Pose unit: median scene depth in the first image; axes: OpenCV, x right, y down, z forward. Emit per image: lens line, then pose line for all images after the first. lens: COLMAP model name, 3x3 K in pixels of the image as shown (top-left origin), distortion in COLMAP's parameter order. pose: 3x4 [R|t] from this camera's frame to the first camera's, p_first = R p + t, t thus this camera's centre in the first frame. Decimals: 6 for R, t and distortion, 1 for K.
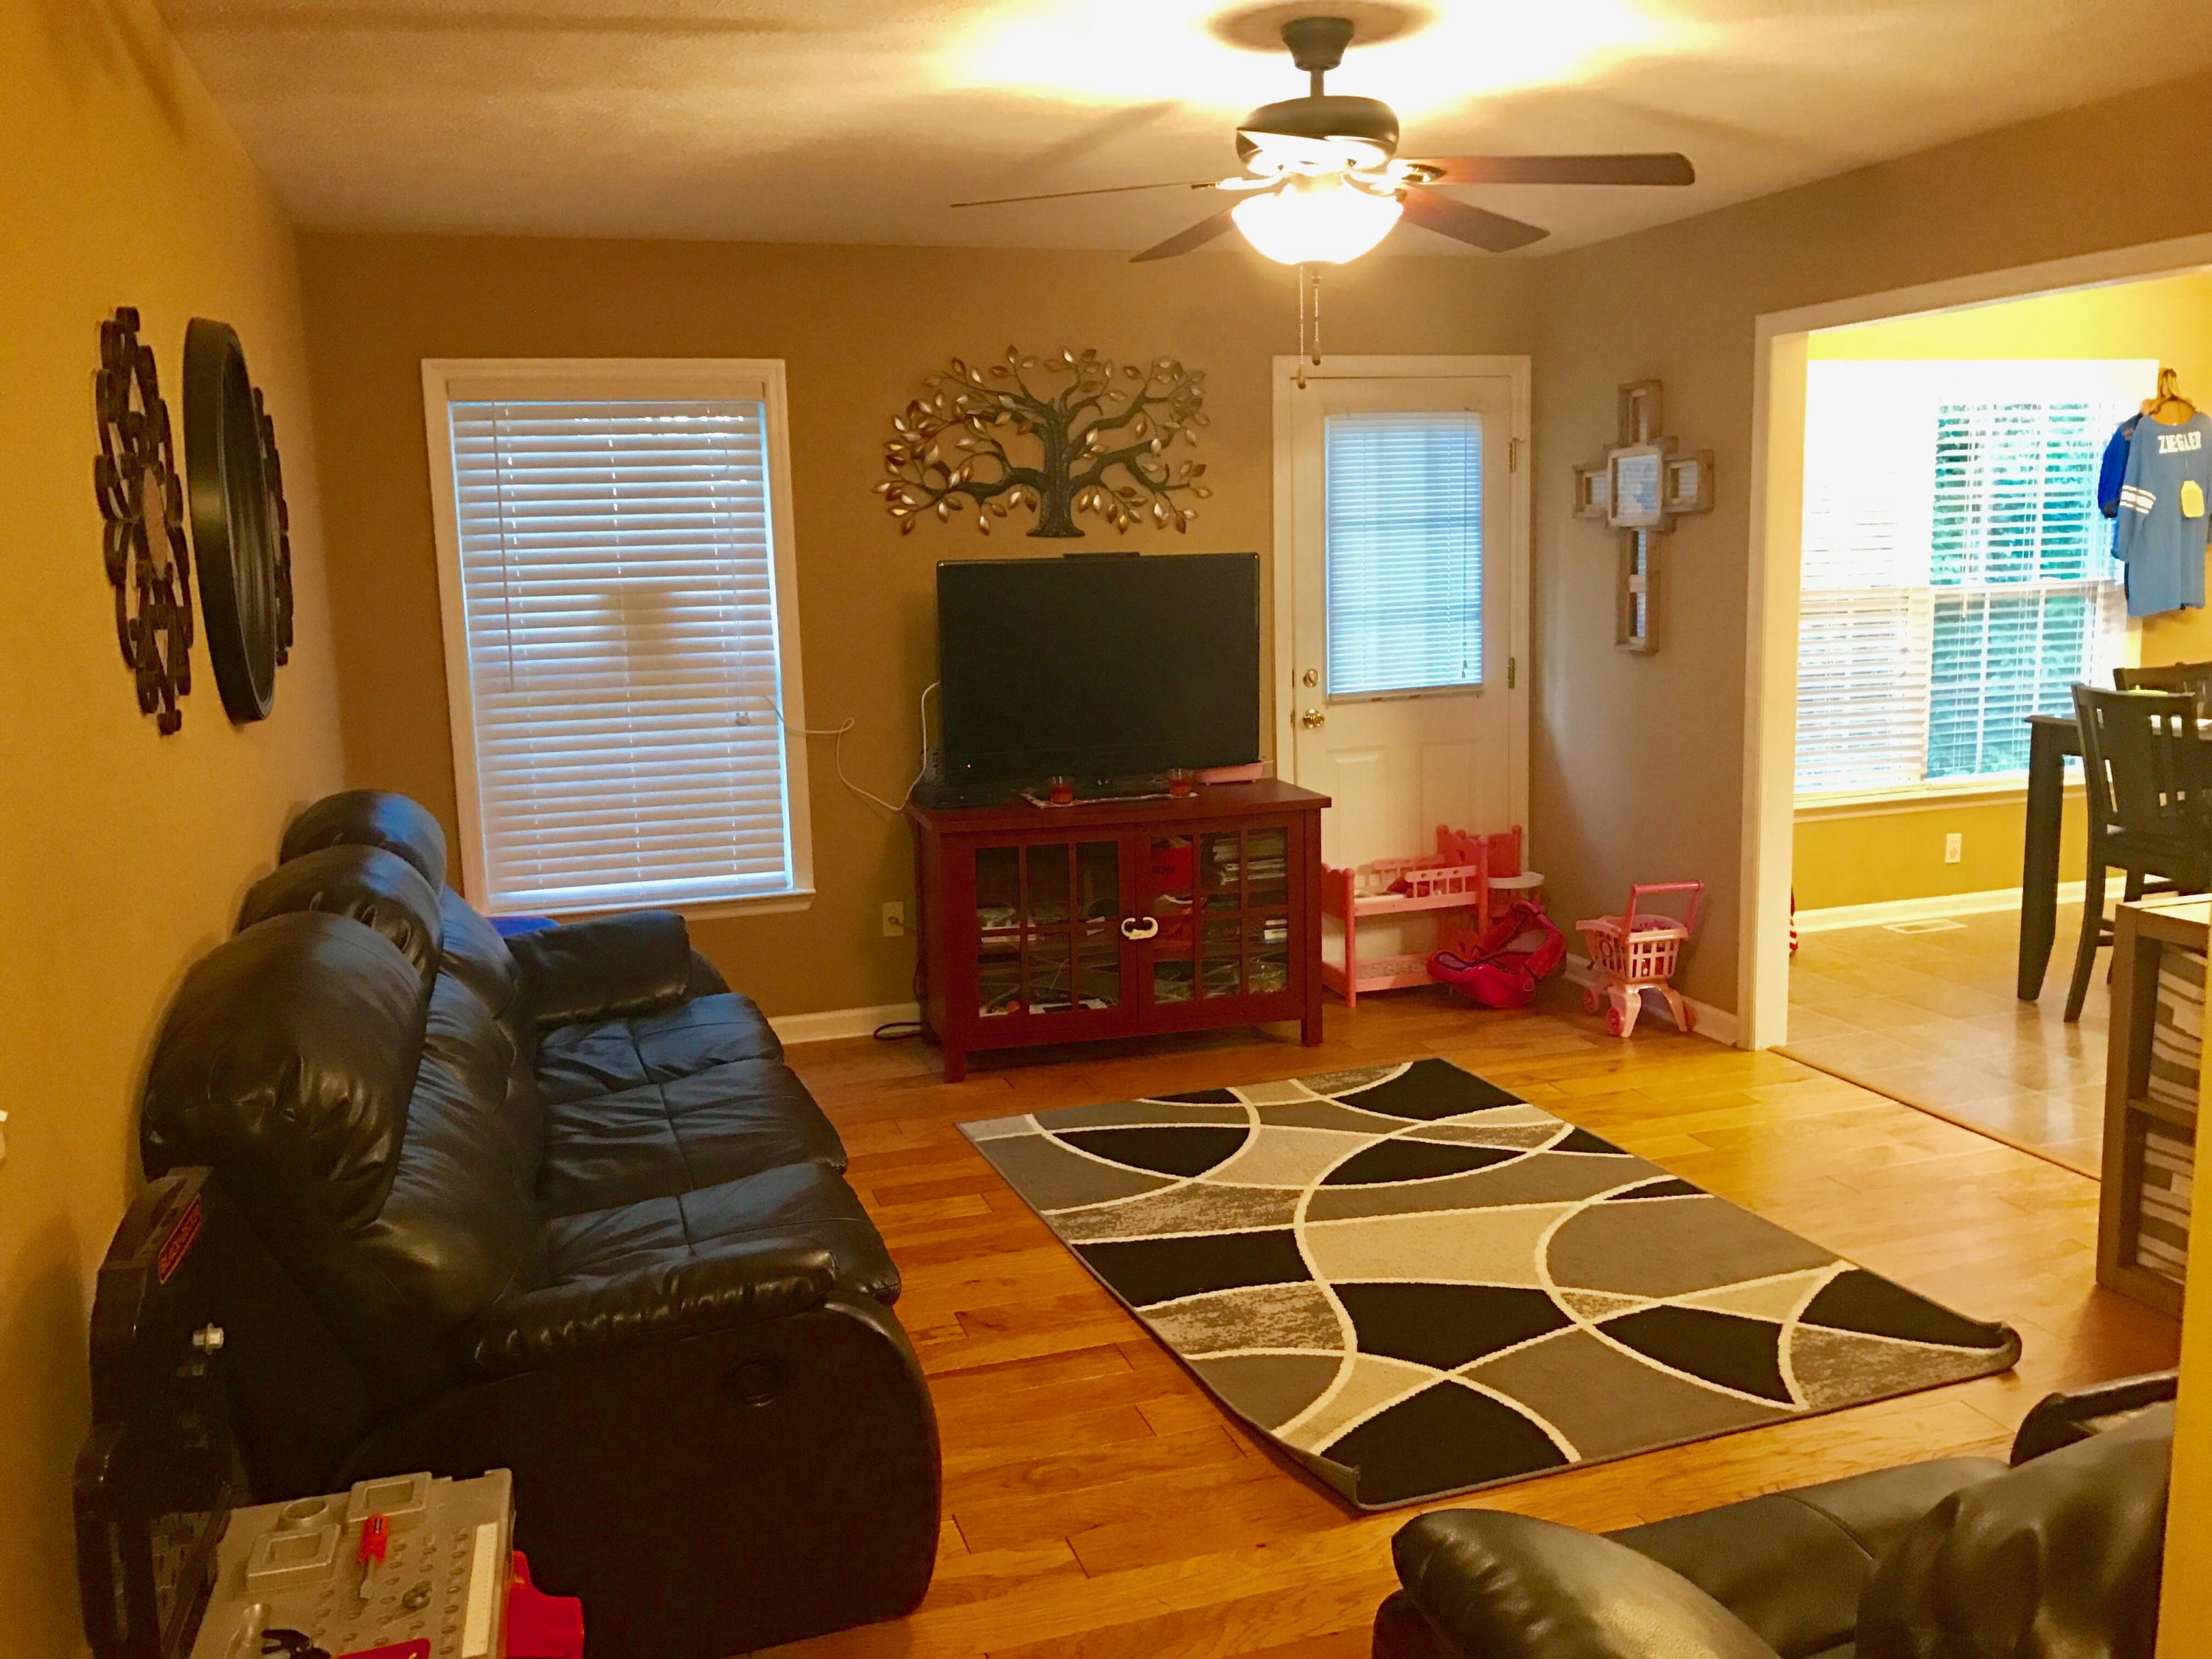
lens RADIAL K [[1836.5, 0, 1104.1], [0, 1836.5, 827.7], [0, 0, 1]] dist [0.018459, 0.004567]
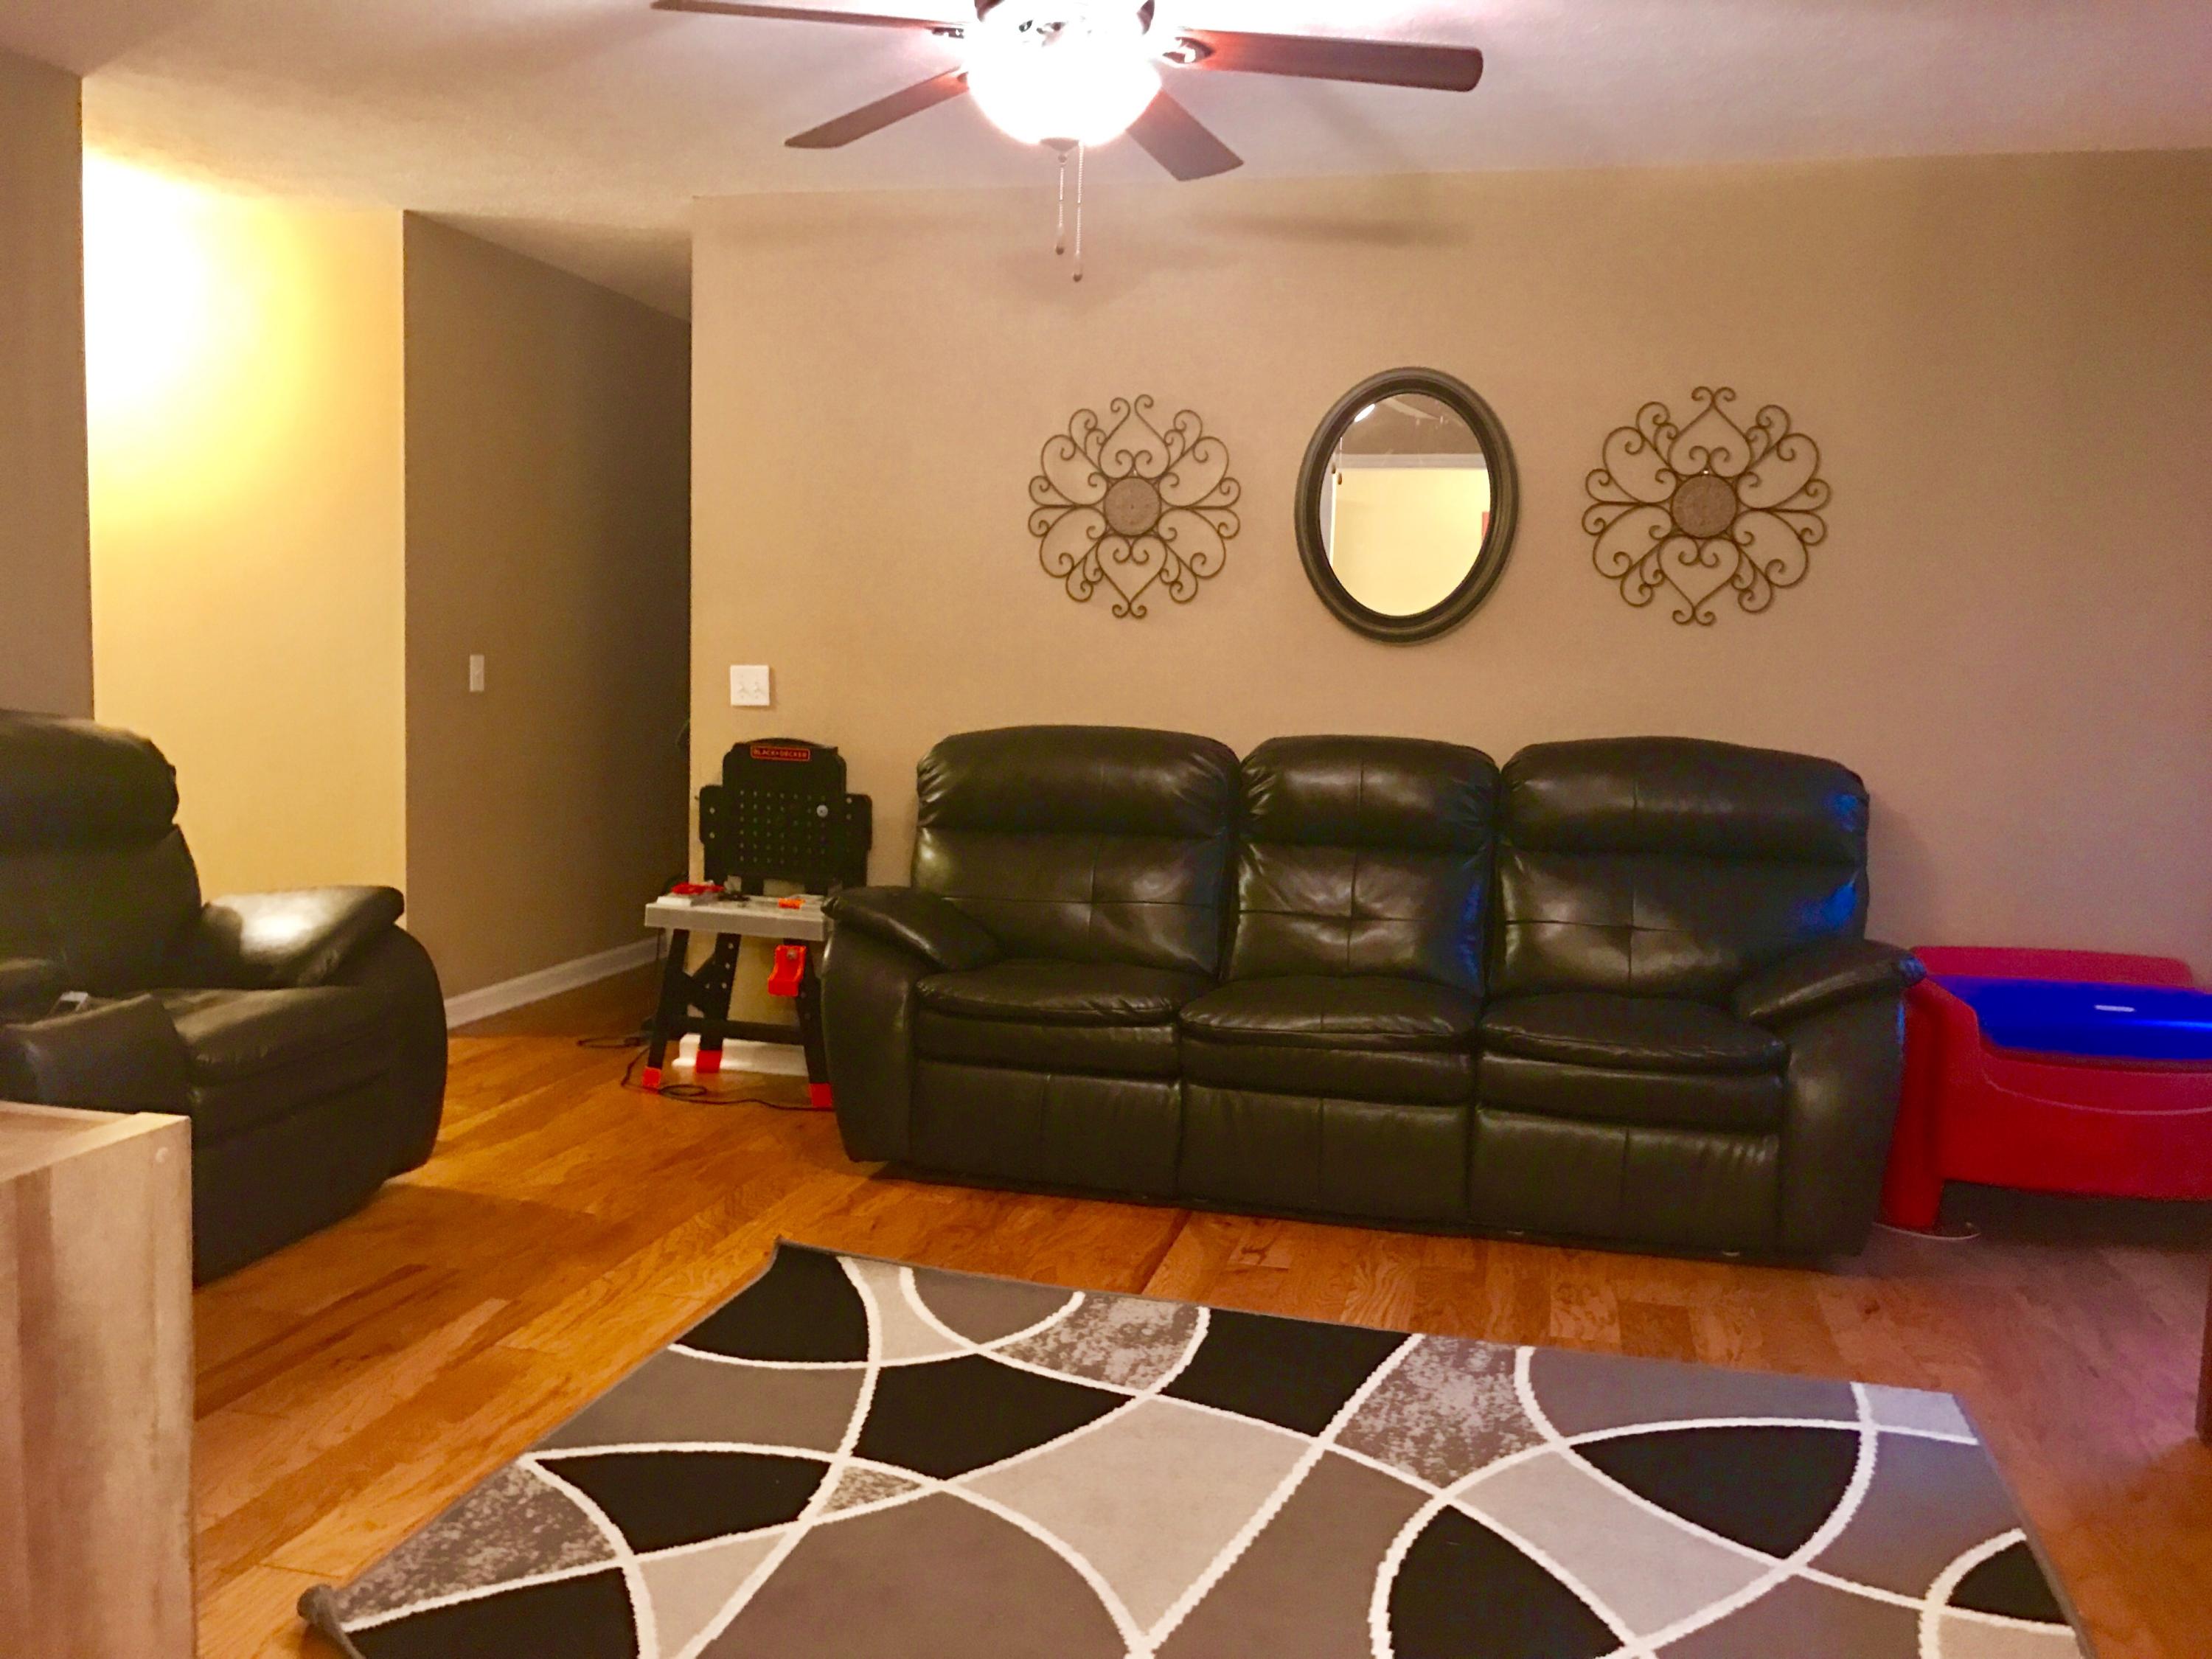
lens RADIAL K [[1836.5, 0, 1104.1], [0, 1836.5, 829.4], [0, 0, 1]] dist [0.018459, 0.004567]
pose [[-0.566391, 0.091351, -0.819058, 0.772482], [-0.144011, 0.967576, 0.207501, -0.153448], [0.811457, 0.235480, -0.534871, 1.383617]]
